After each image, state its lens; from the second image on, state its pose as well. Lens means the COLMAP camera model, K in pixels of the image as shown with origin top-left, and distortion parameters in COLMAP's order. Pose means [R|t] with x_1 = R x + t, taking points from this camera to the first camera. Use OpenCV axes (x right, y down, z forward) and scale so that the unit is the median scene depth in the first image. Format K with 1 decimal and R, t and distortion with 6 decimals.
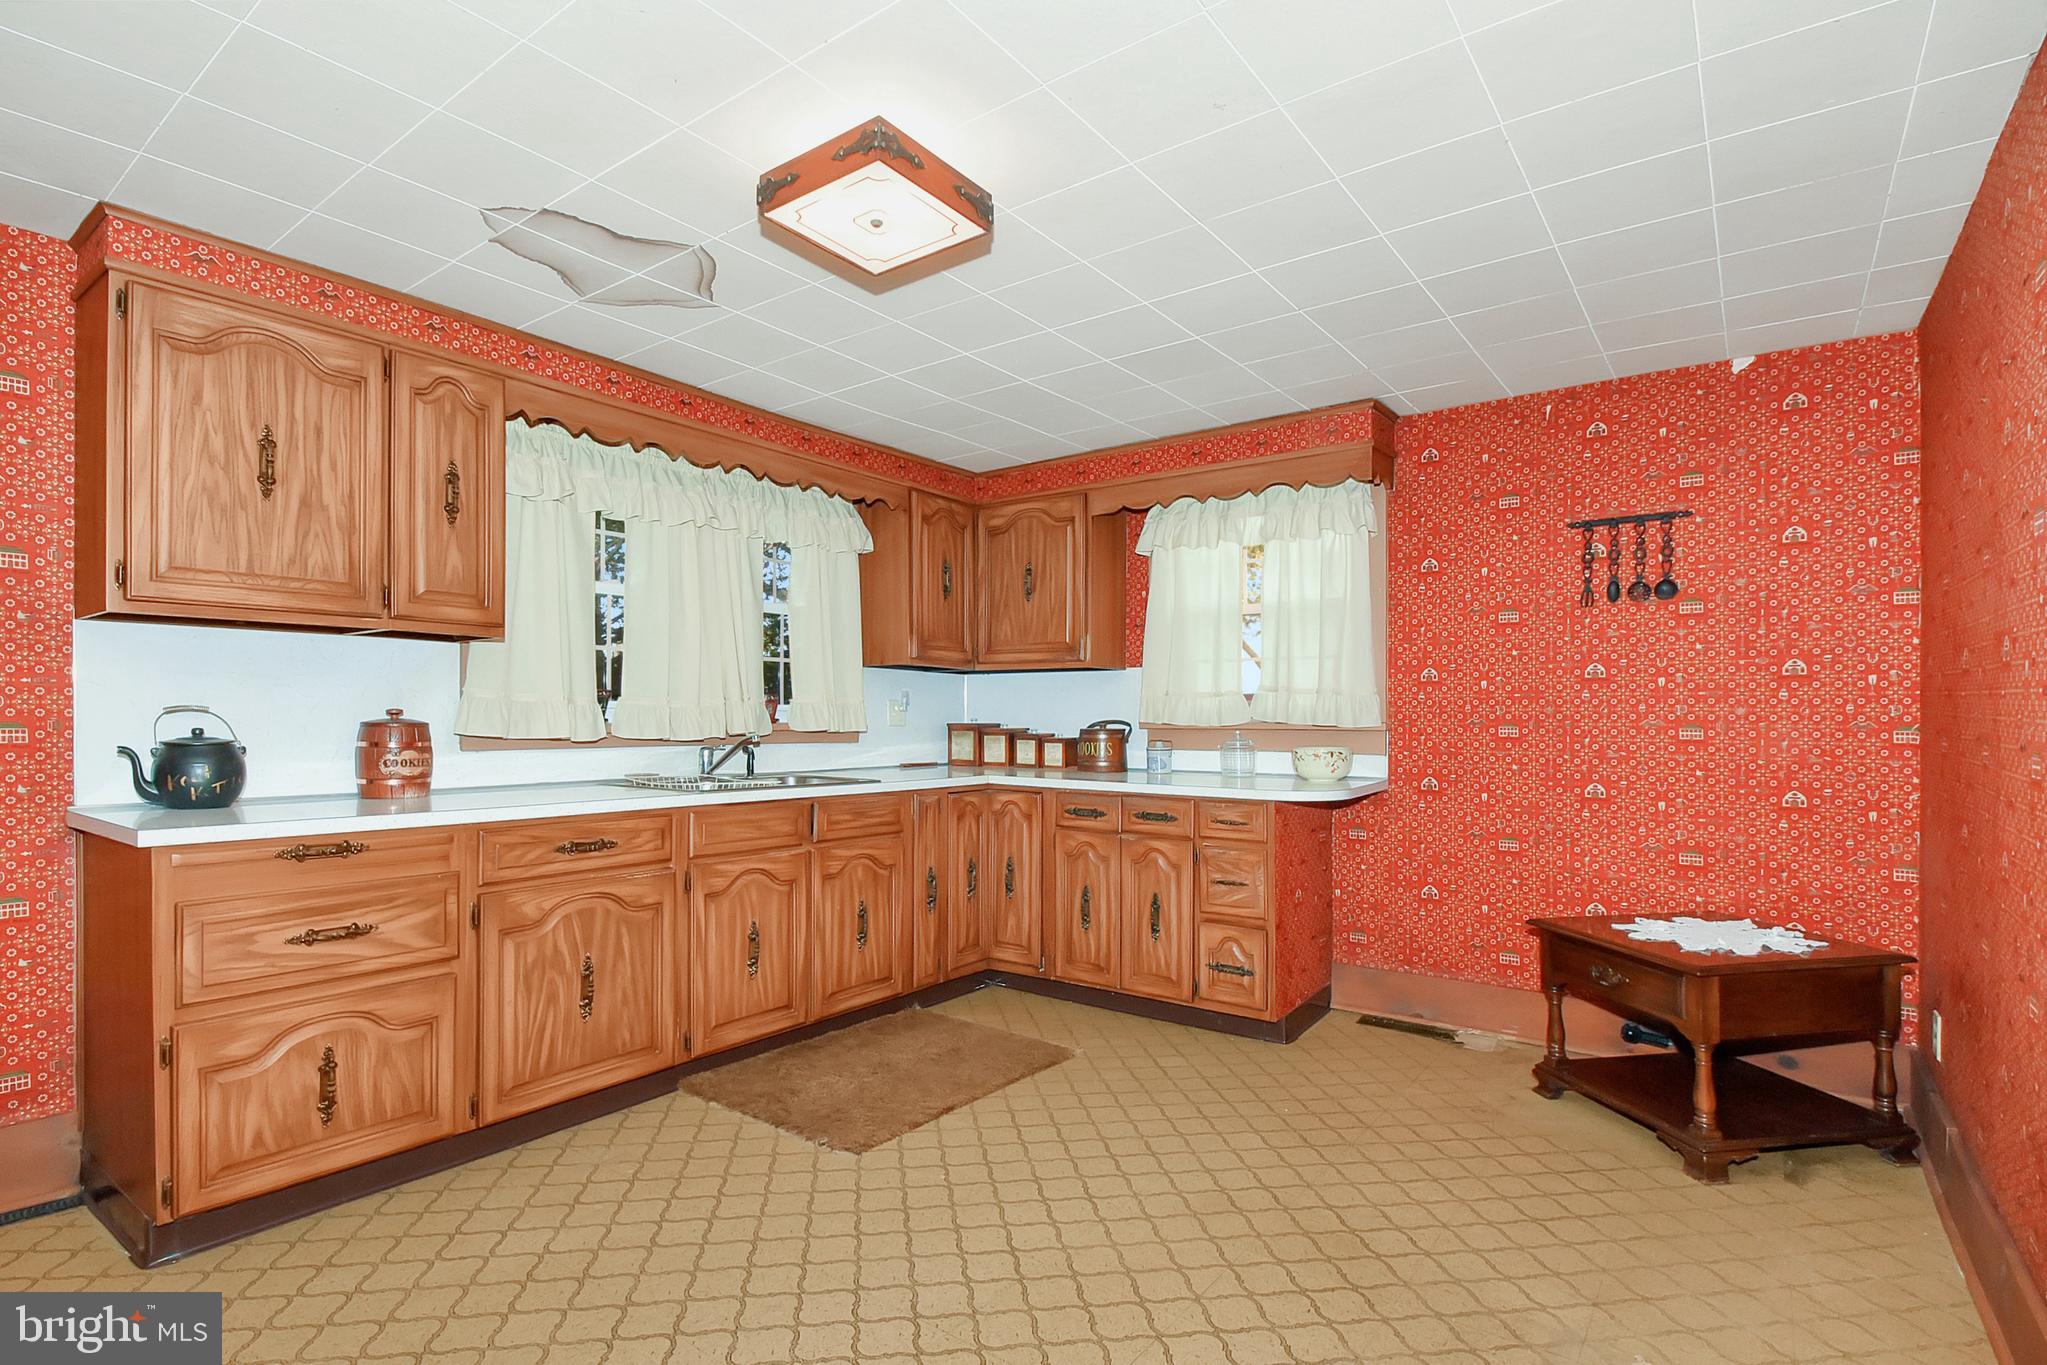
lens RADIAL K [[964.3, 0, 1018.6], [0, 964.3, 749.9], [0, 0, 1]] dist [-0.000815, -0.000003]
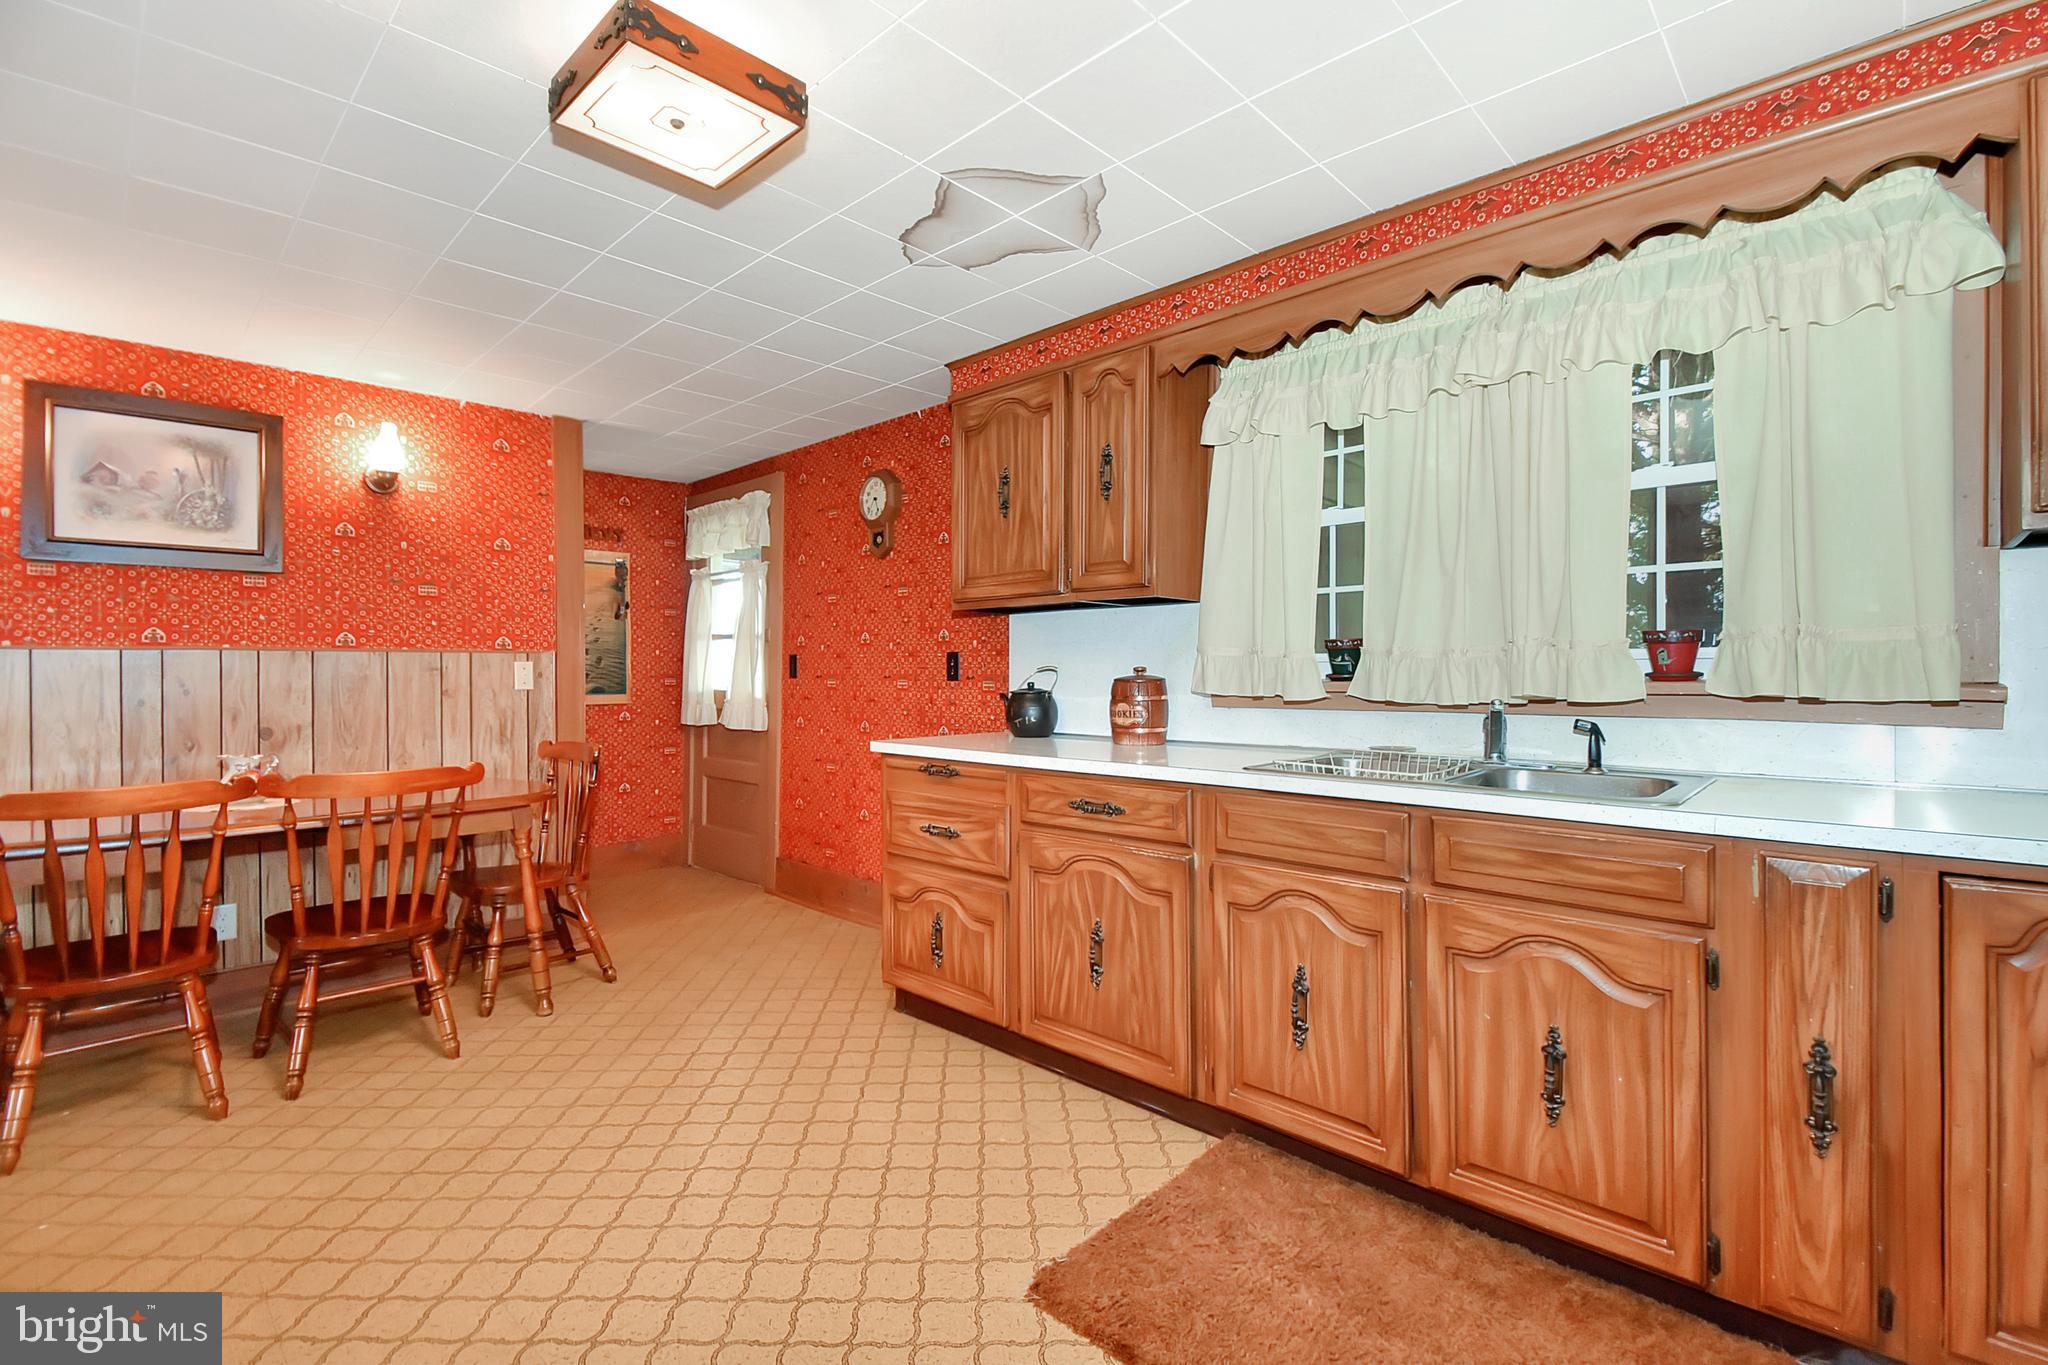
lens RADIAL K [[931.4, 0, 1024.0], [0, 931.4, 682.5], [0, 0, 1]] dist [0.001184, -0.000144]
pose [[-0.124305, 0.005714, -0.992228, 0.473751], [-0.030874, 0.999477, 0.009624, -0.030792], [0.991764, 0.031830, -0.124064, 1.010930]]
